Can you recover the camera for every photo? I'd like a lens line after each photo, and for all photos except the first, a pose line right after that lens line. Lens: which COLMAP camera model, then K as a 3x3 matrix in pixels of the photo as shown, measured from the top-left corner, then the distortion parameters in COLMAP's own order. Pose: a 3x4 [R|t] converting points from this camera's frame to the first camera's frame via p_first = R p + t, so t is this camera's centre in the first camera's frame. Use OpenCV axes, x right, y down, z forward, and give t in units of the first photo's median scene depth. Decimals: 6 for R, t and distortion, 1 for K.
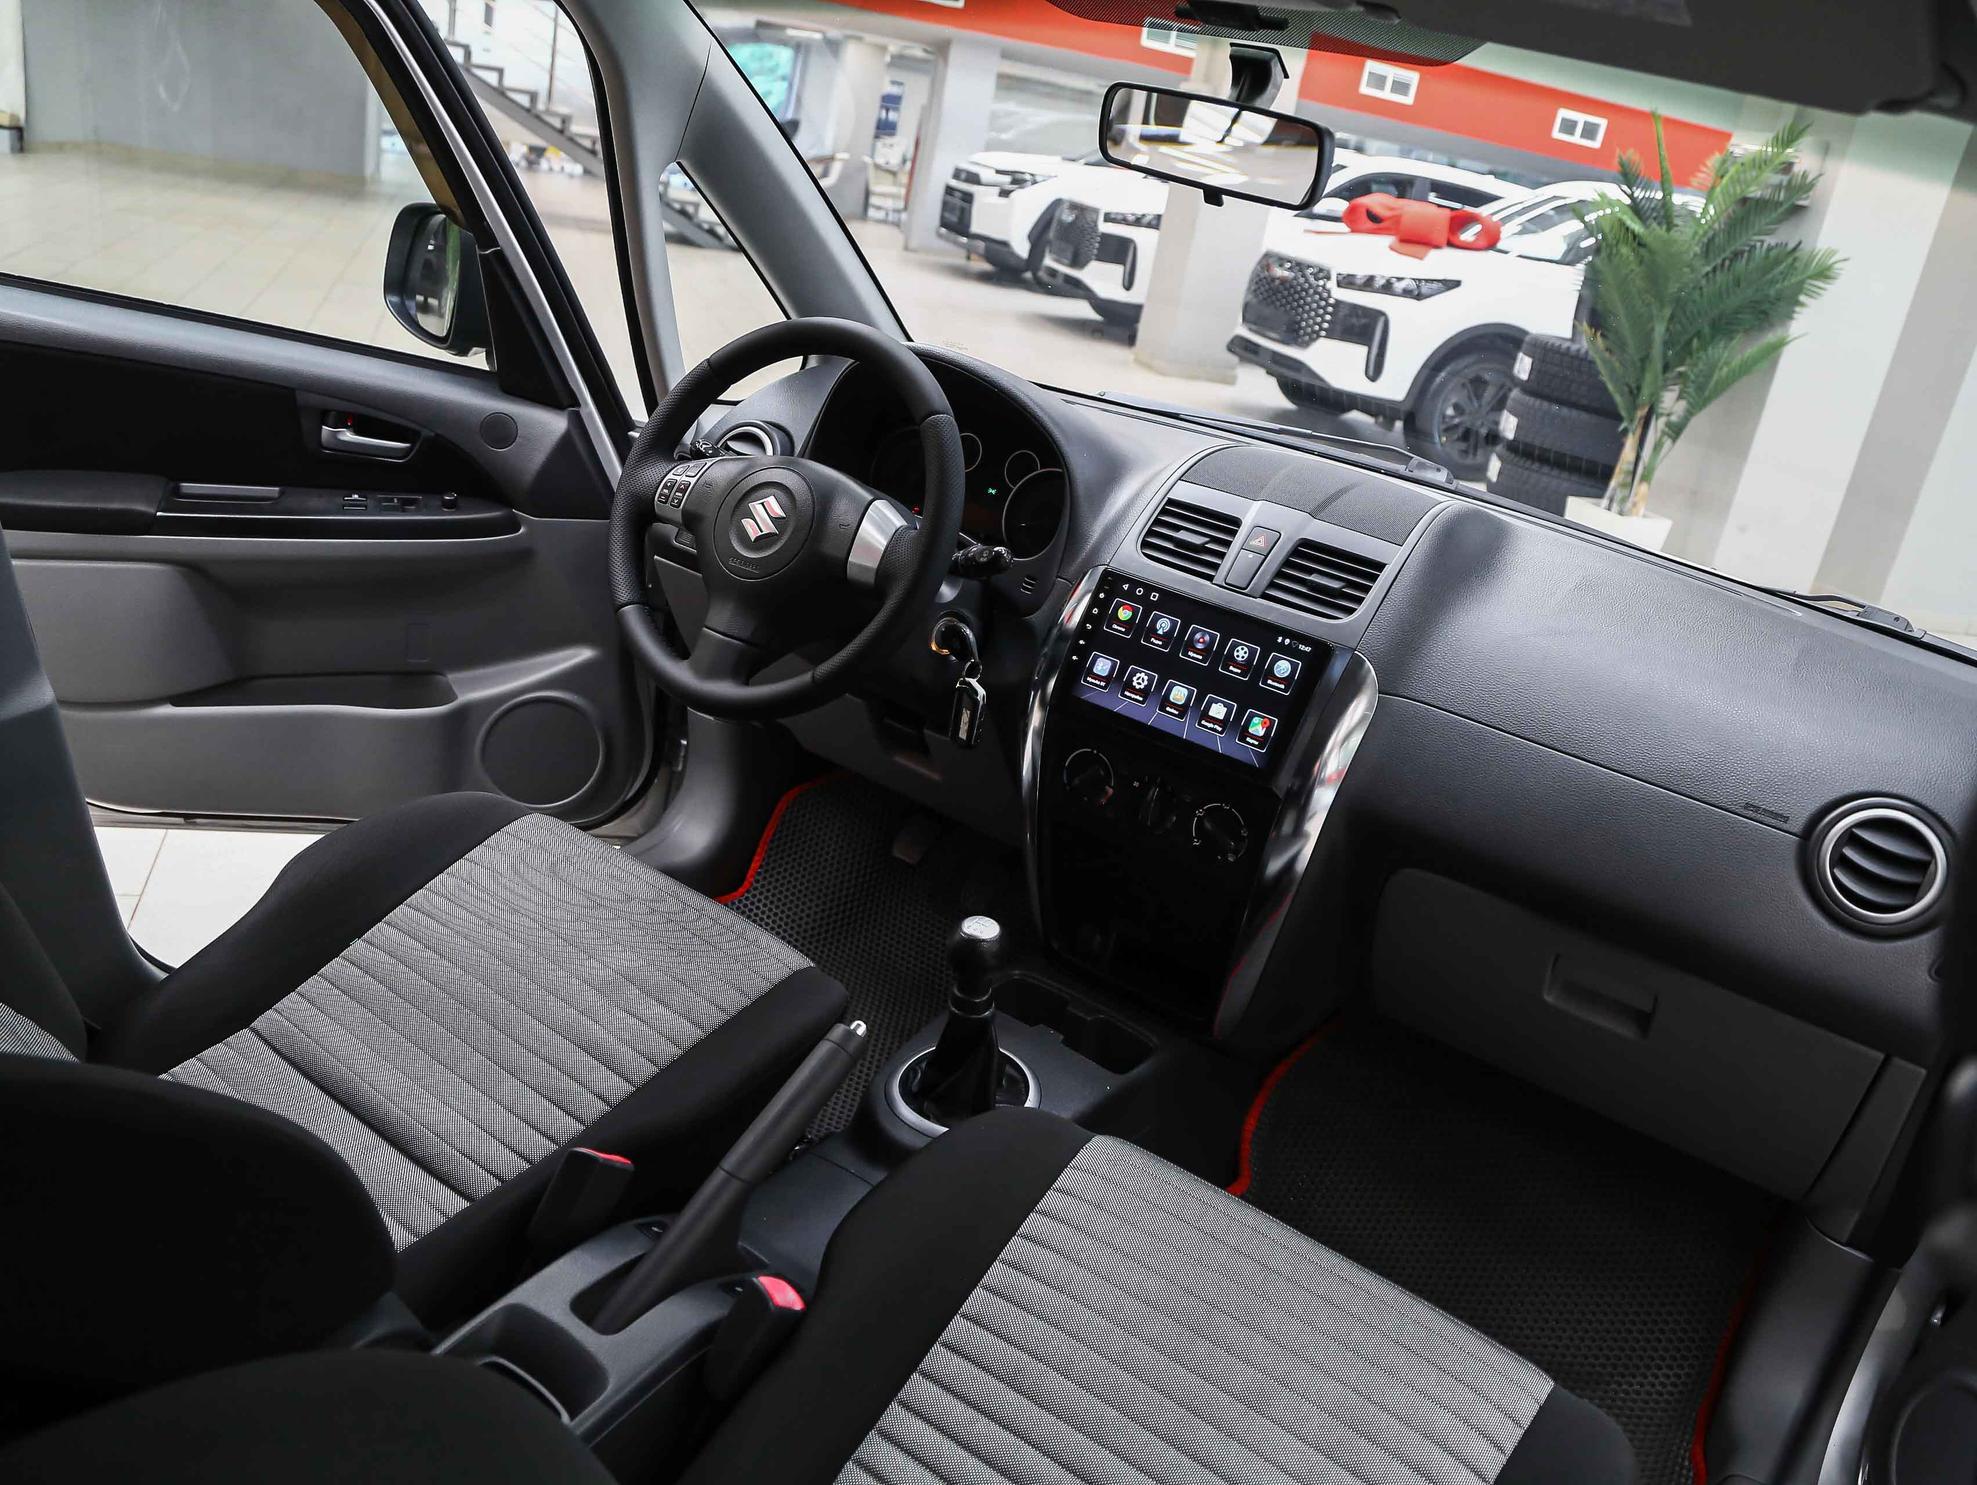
lens RADIAL K [[1520.3, 0, 974.1], [0, 1520.3, 718.2], [0, 0, 1]] dist [-0.115828, 0.028043]
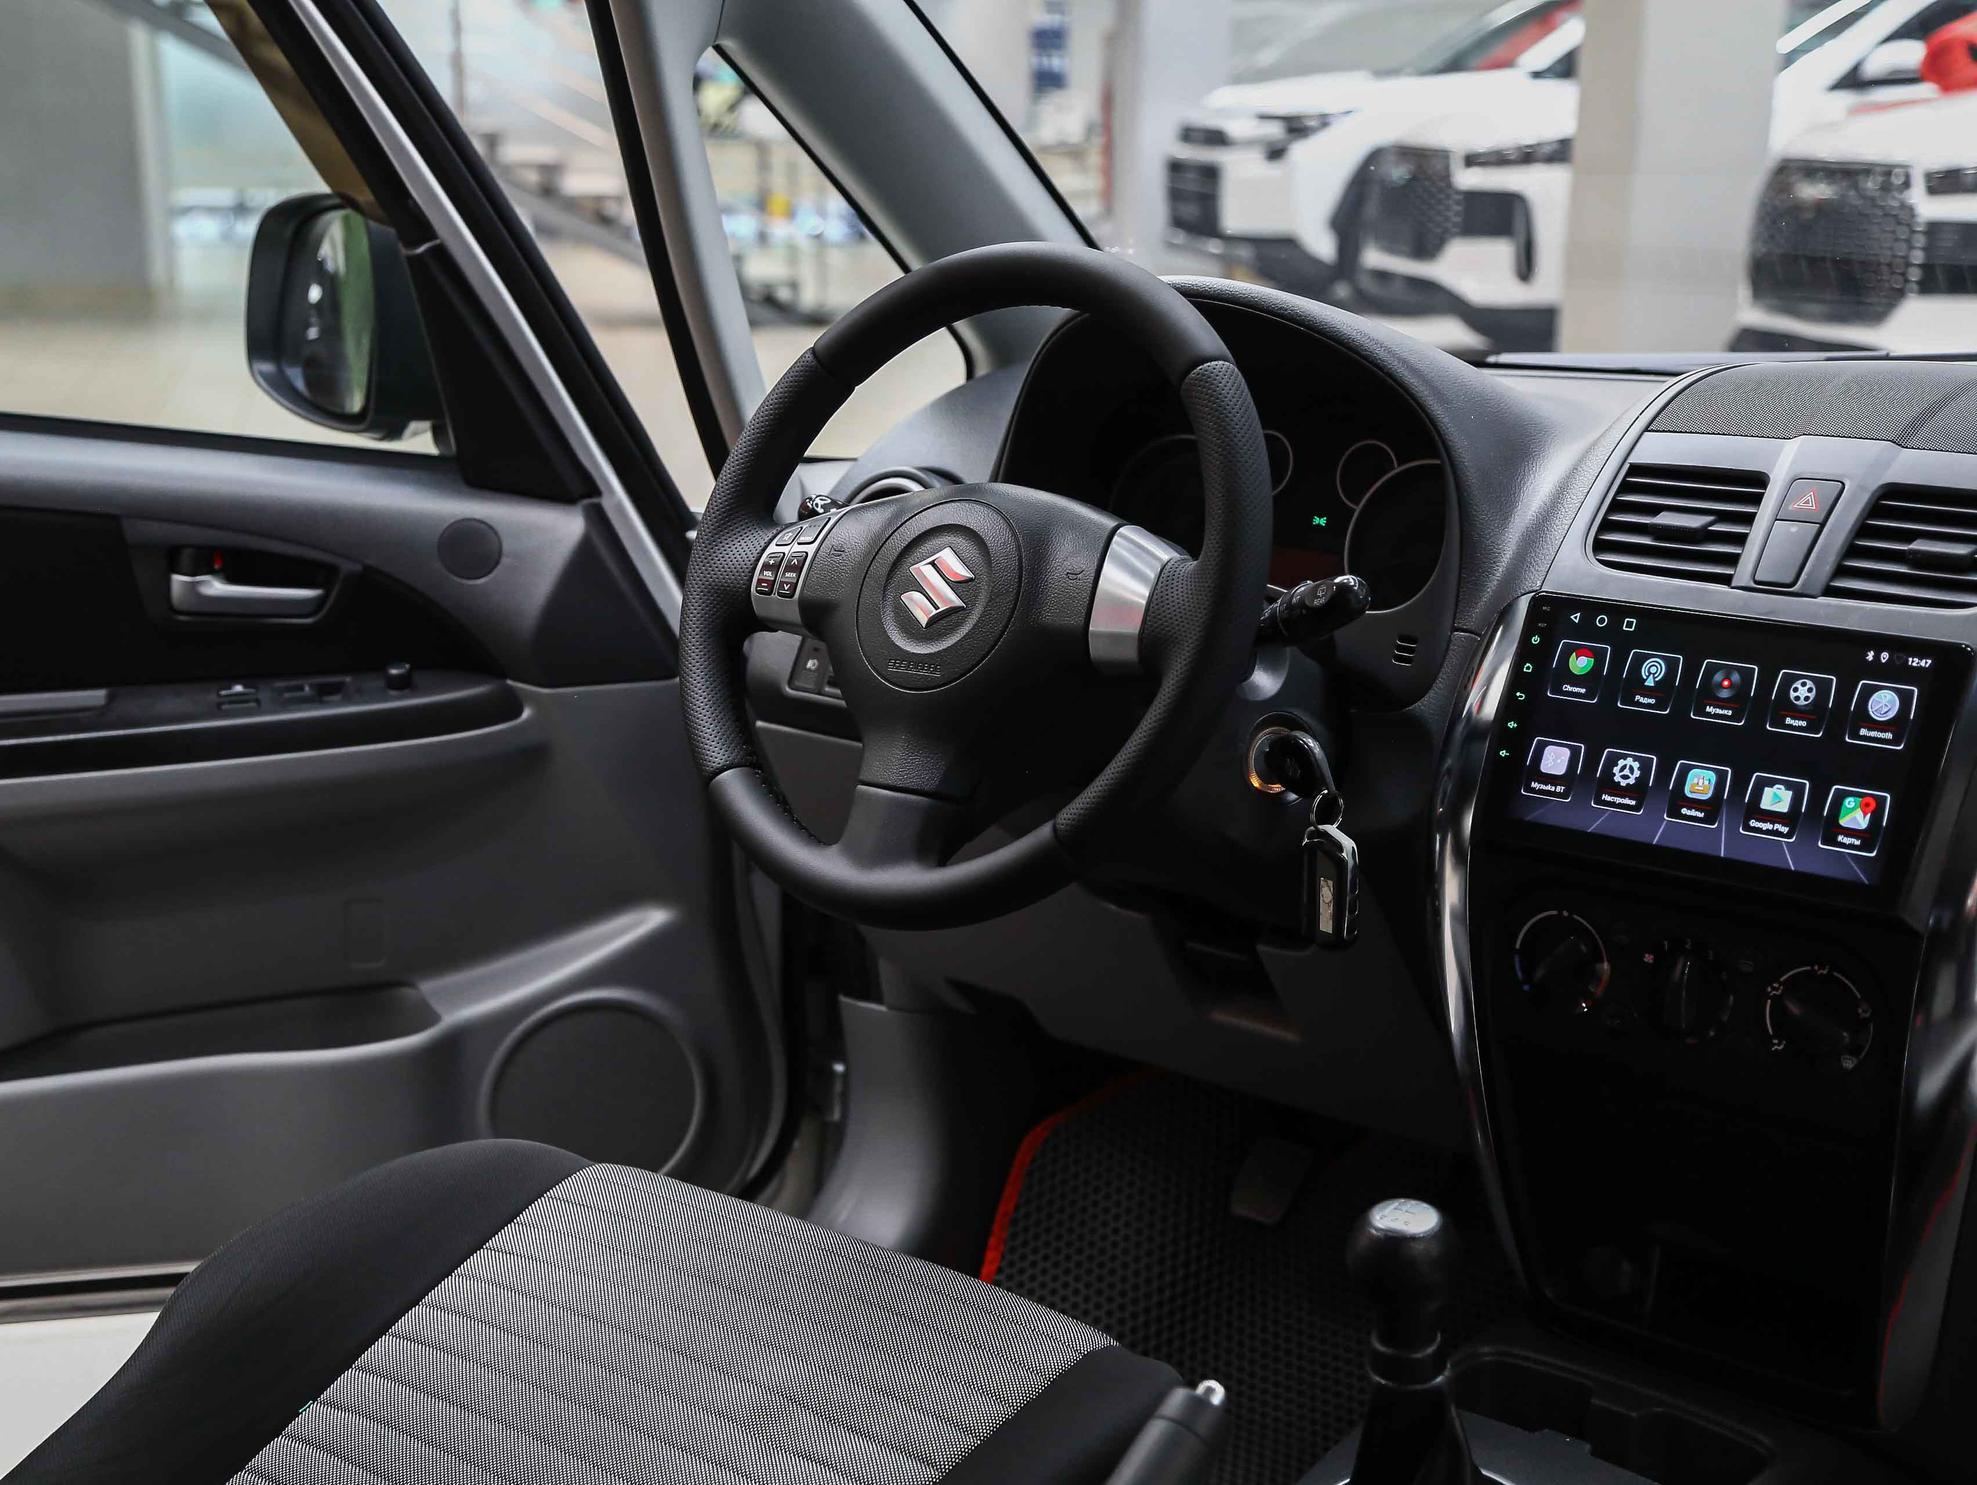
lens RADIAL K [[2820.0, 0, 974.0], [0, 2820.0, 740.3], [0, 0, 1]] dist [0.098615, 0.000000]
pose [[0.984253, -0.136437, -0.112386, -0.008799], [0.117521, 0.980012, -0.160518, 0.097451], [0.132040, 0.144782, 0.980614, -0.063753]]
